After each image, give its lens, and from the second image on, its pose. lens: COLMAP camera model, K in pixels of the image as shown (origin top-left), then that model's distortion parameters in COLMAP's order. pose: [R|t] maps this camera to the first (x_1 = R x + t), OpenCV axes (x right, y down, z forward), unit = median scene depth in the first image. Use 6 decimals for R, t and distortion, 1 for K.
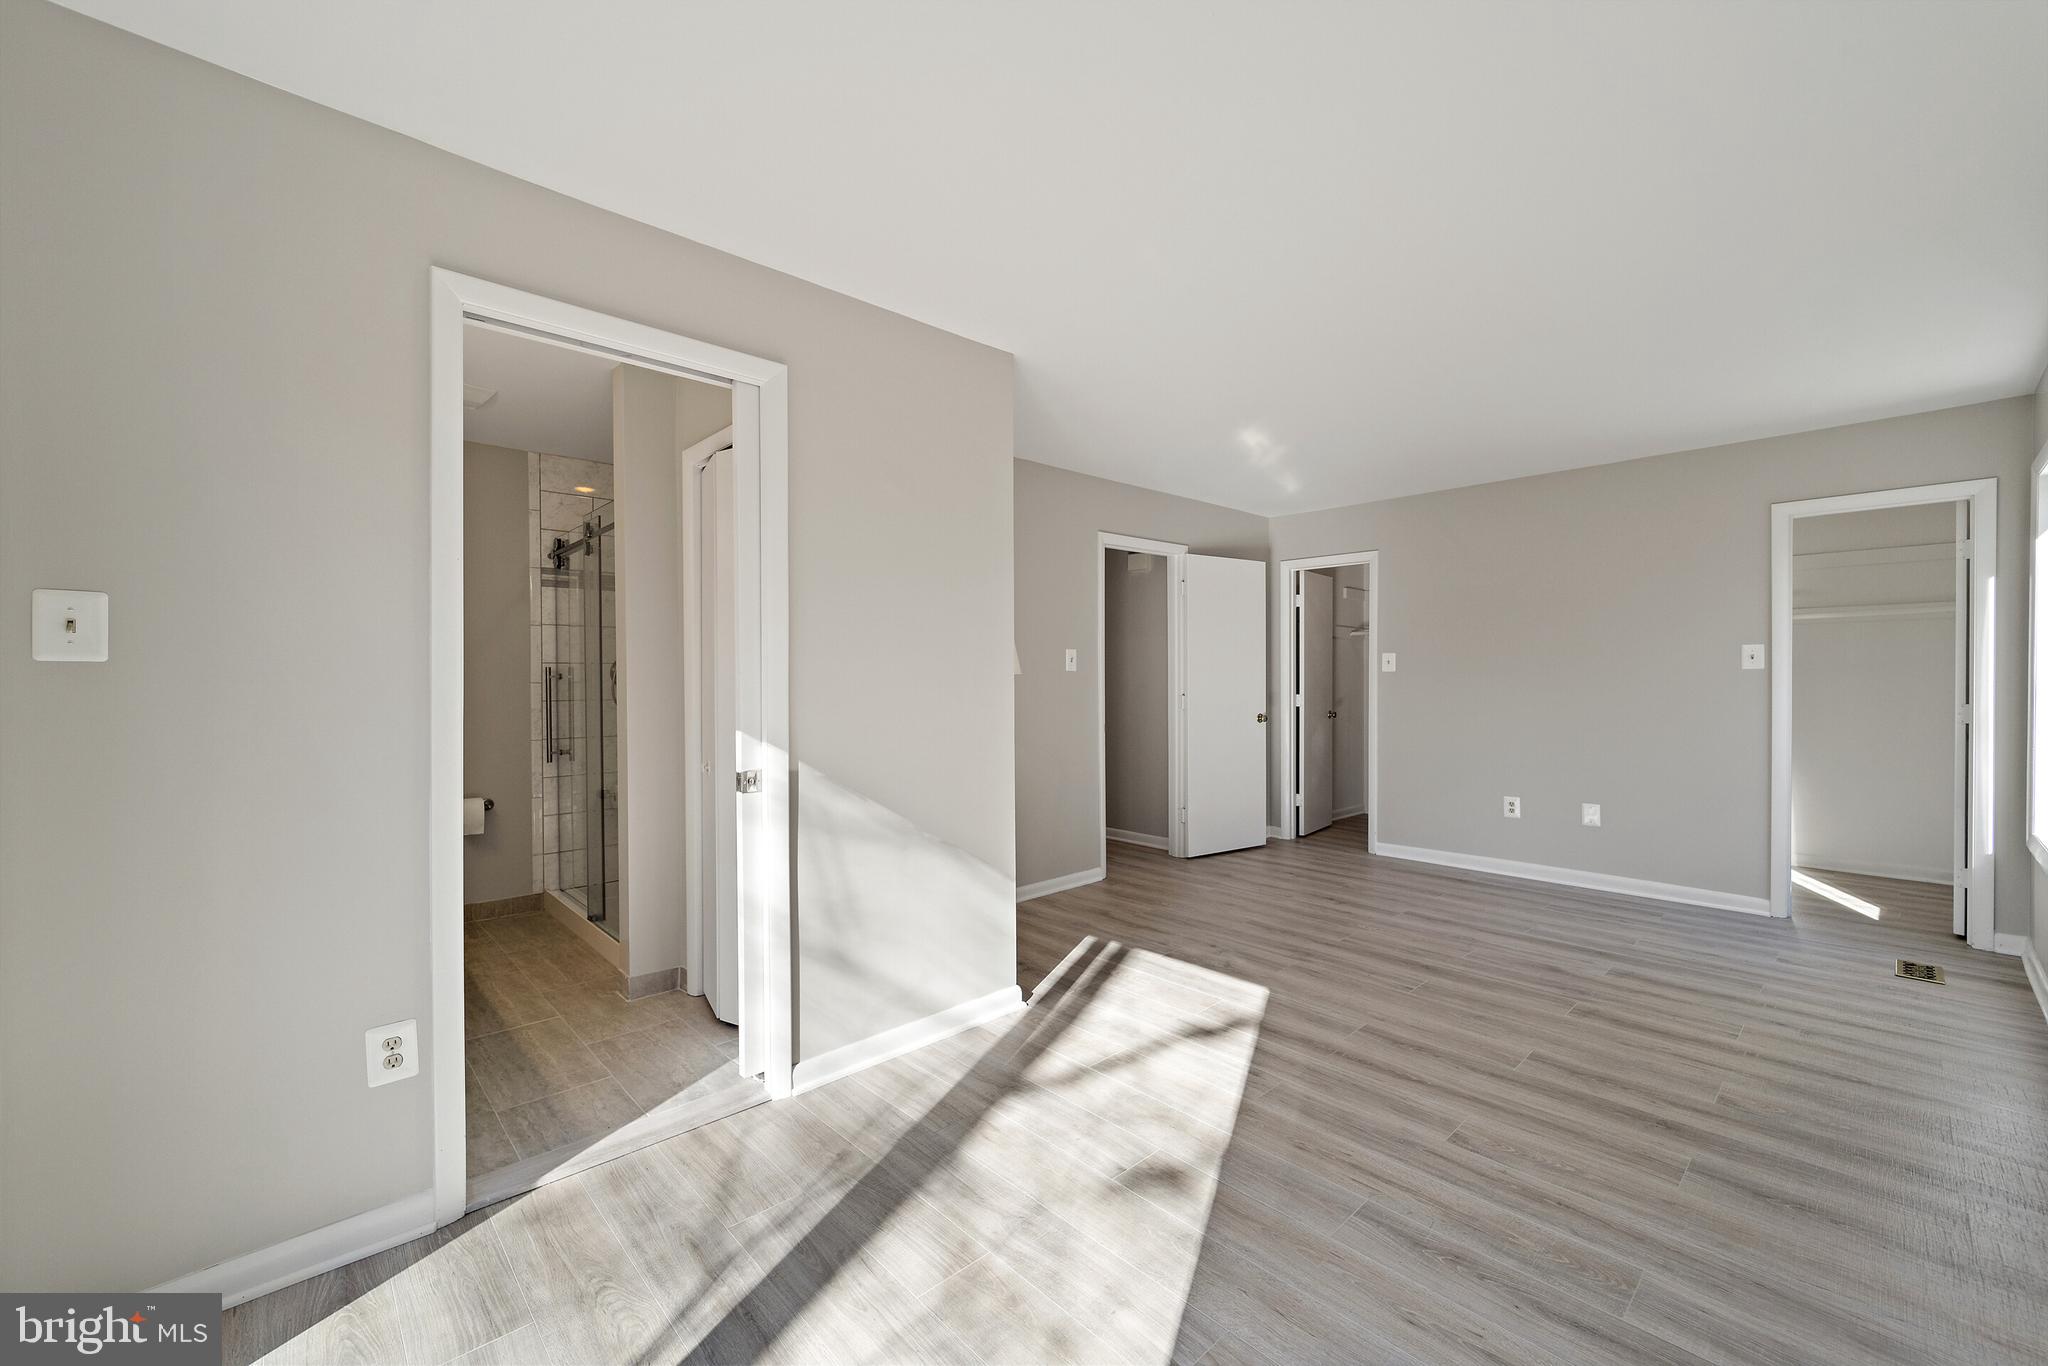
lens RADIAL K [[815.8, 0, 1008.2], [0, 815.8, 682.5], [0, 0, 1]] dist [0.005574, -0.002909]
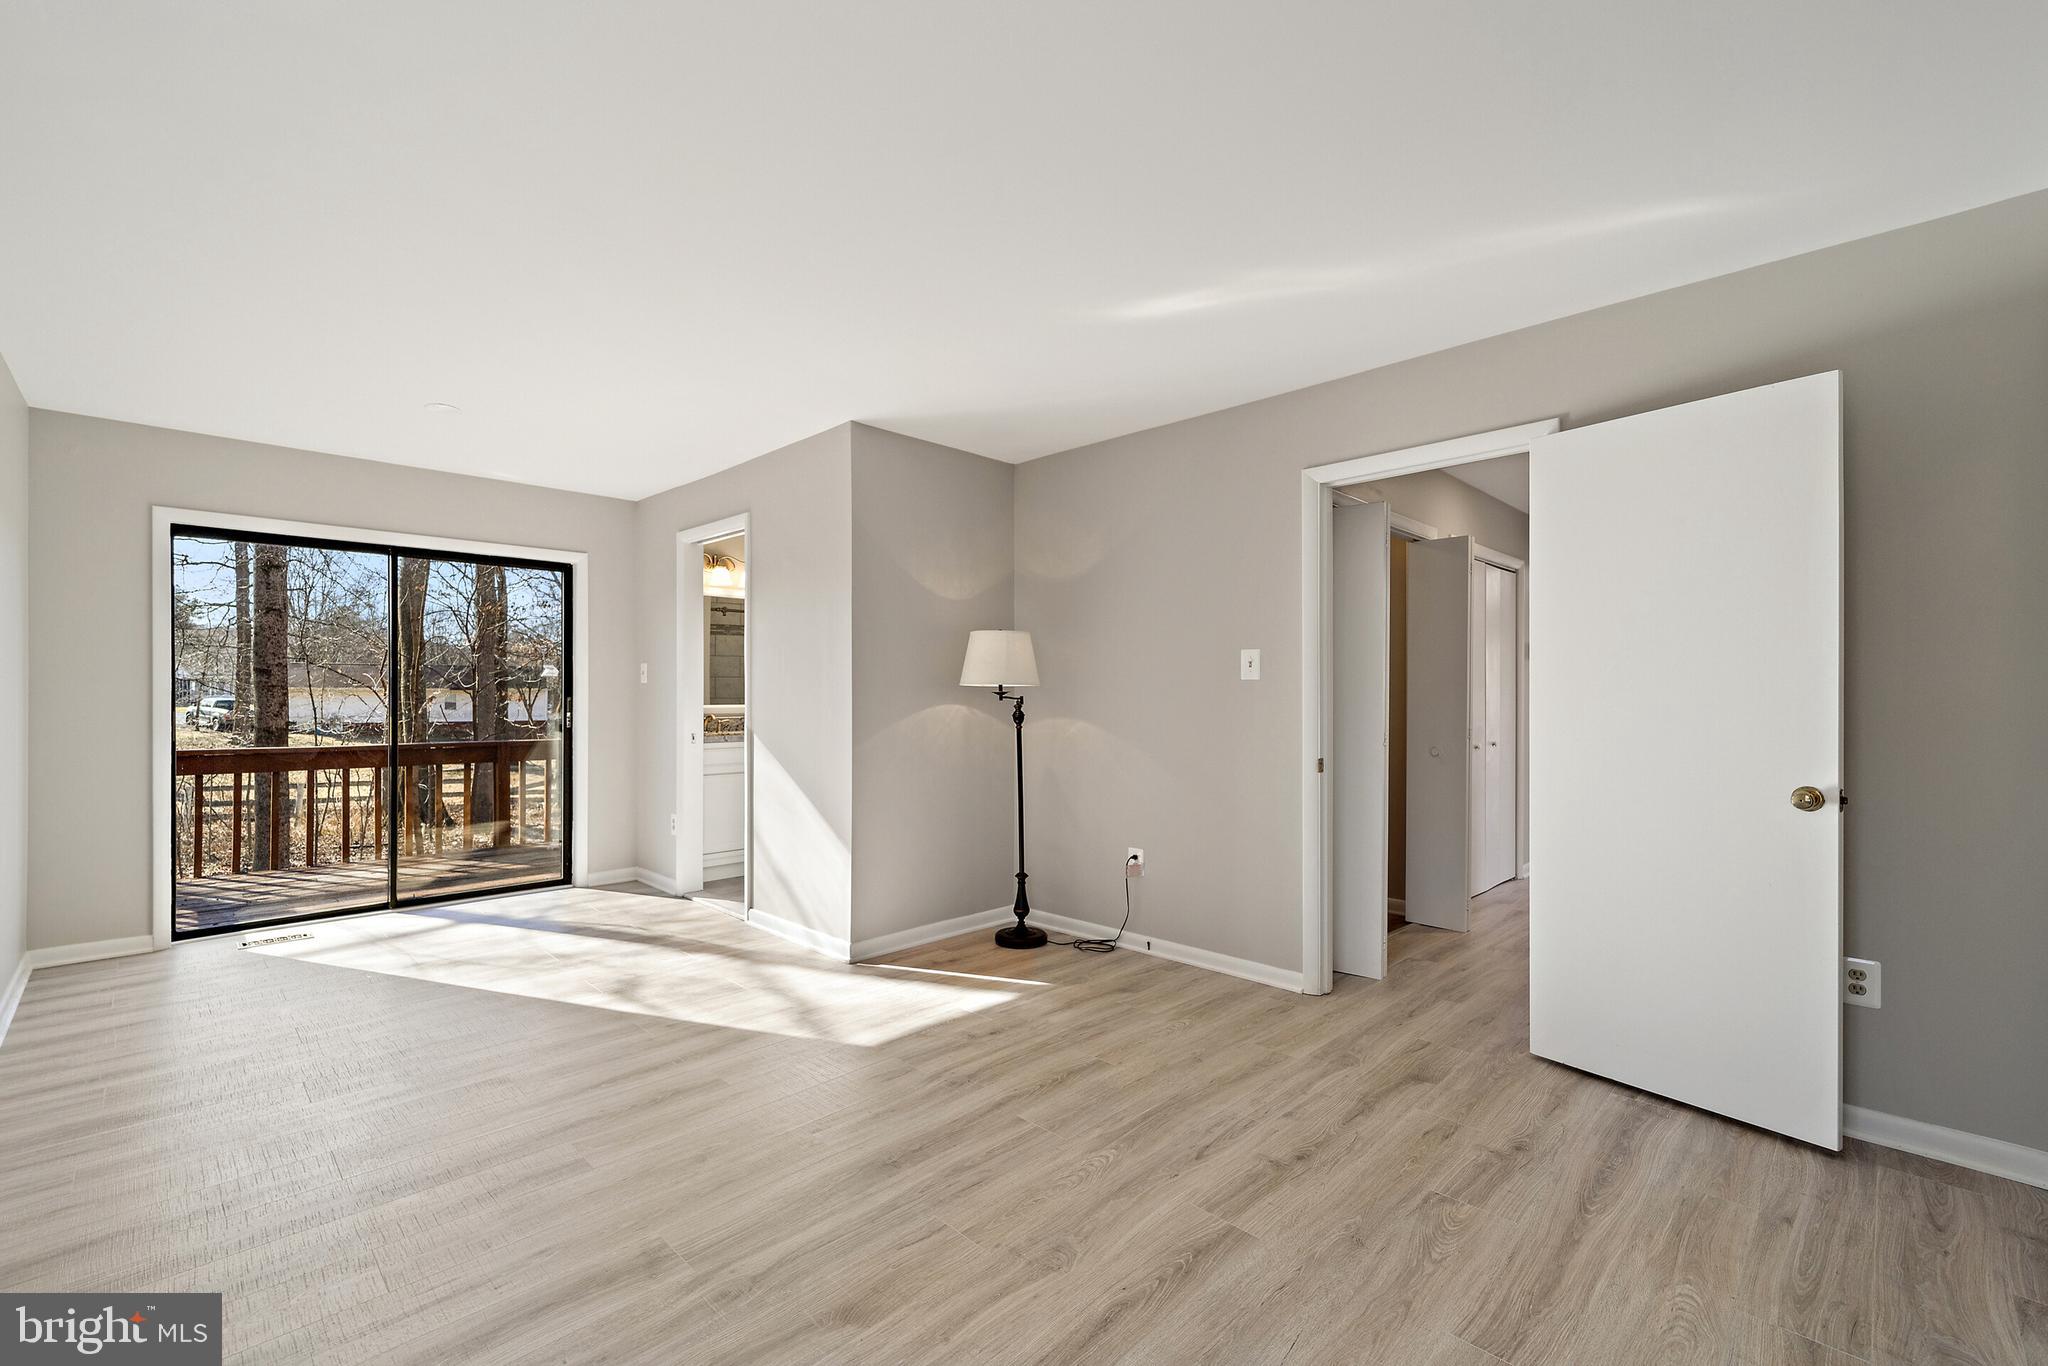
lens RADIAL K [[845.6, 0, 1014.9], [0, 845.6, 693.4], [0, 0, 1]] dist [0.002636, -0.000508]
pose [[0.056455, 0.004233, -0.998396, 0.826145], [-0.008741, 0.999955, 0.003746, -0.002880], [0.998367, 0.008515, 0.056489, 0.761994]]
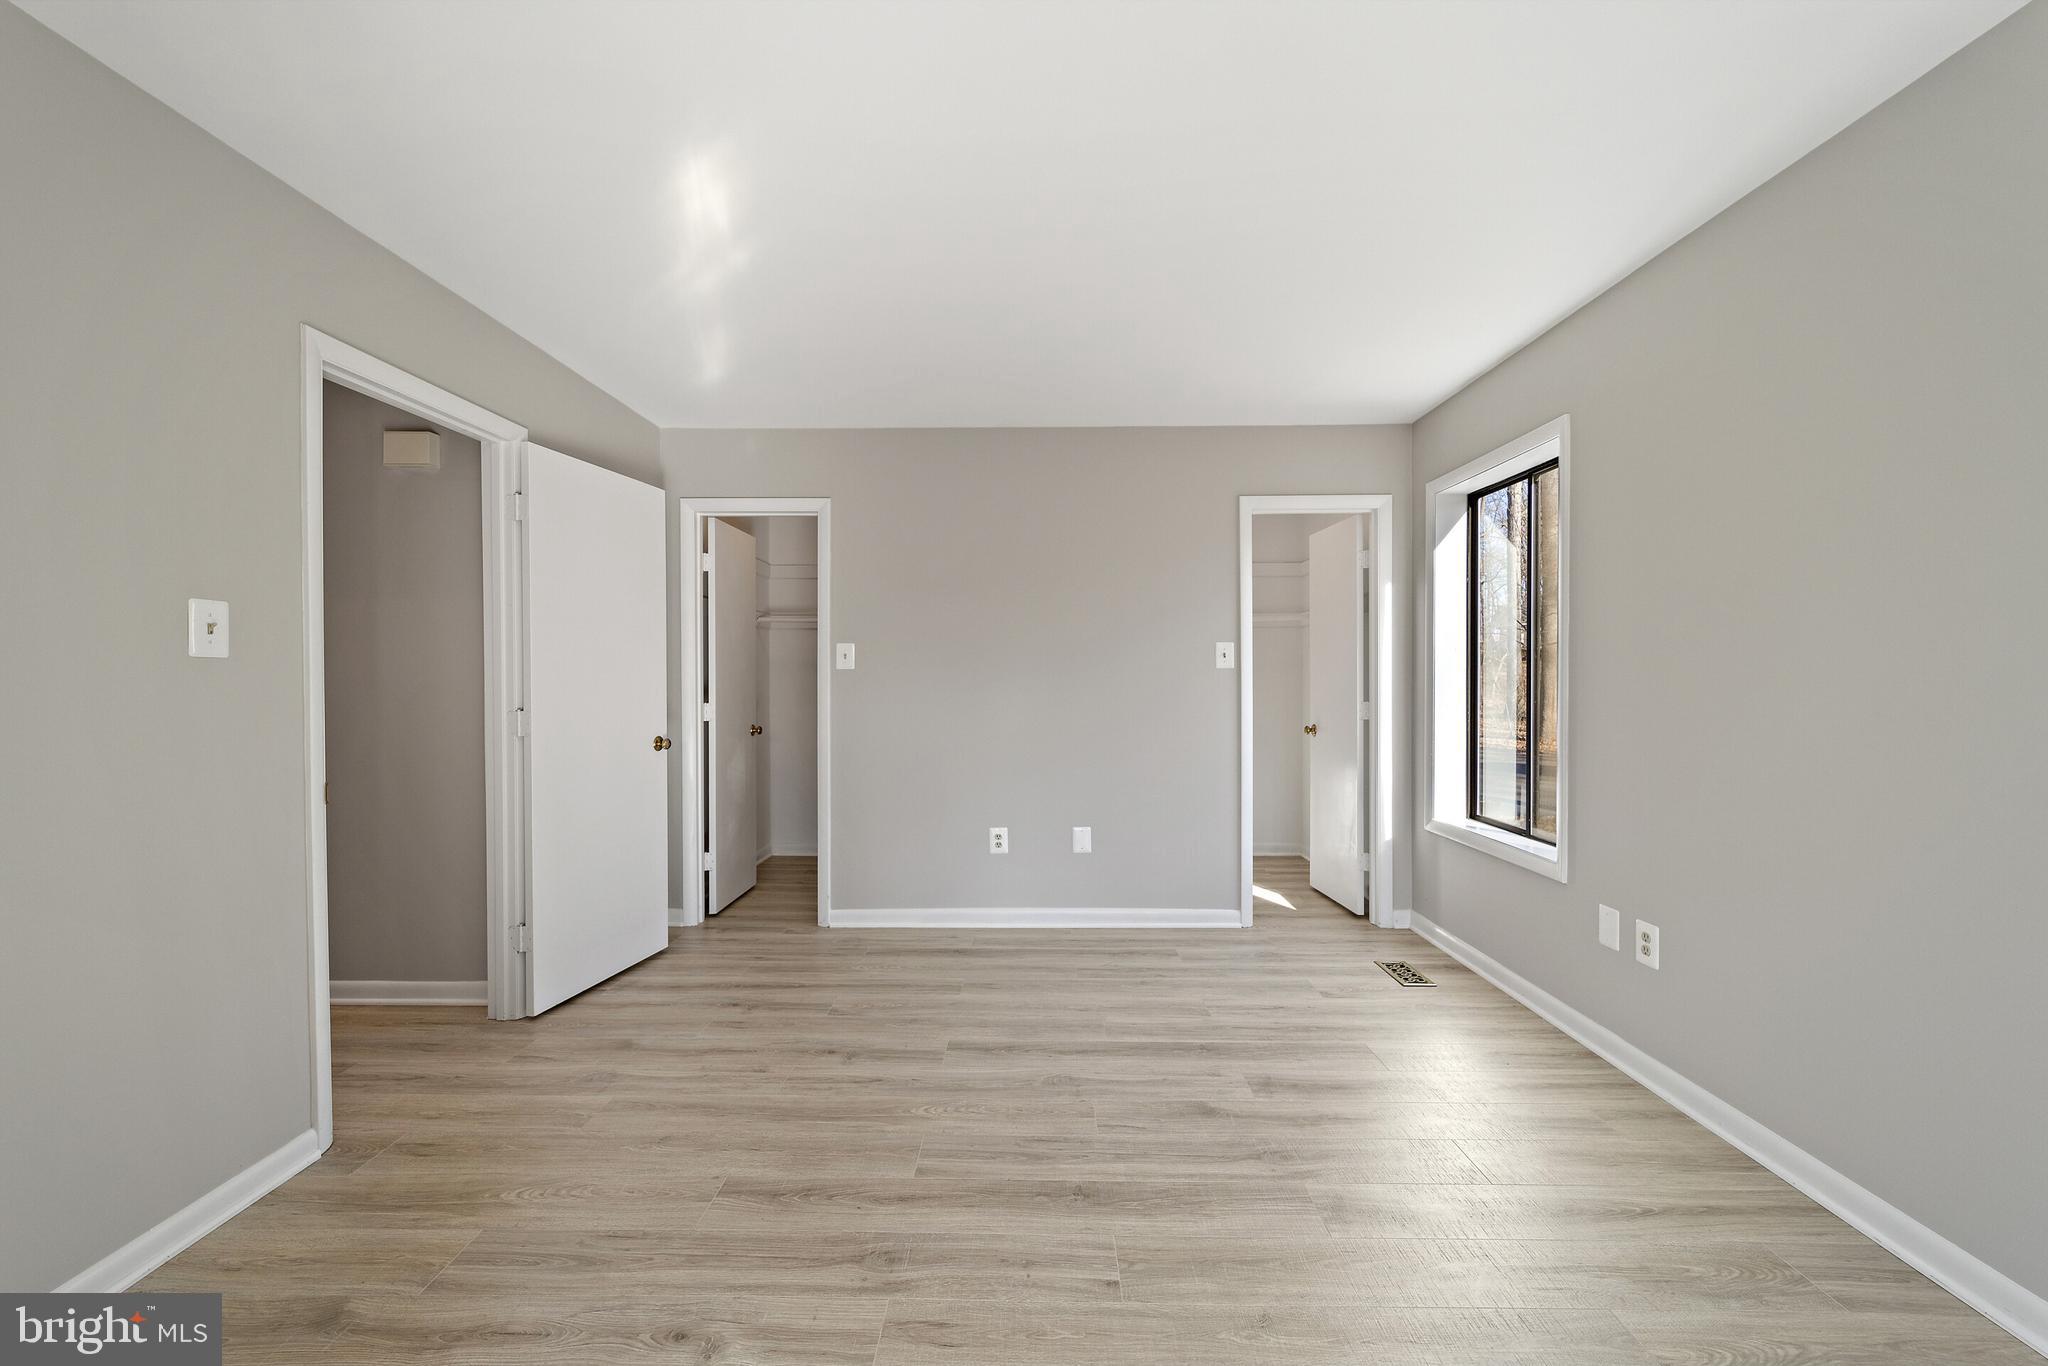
lens RADIAL K [[815.8, 0, 1028.6], [0, 815.8, 685.0], [0, 0, 1]] dist [0.005574, -0.002909]
pose [[0.676493, -0.004588, 0.736434, 0.055912], [0.005151, 0.999986, 0.001498, 0.000228], [-0.736431, 0.002780, 0.676507, 0.468638]]
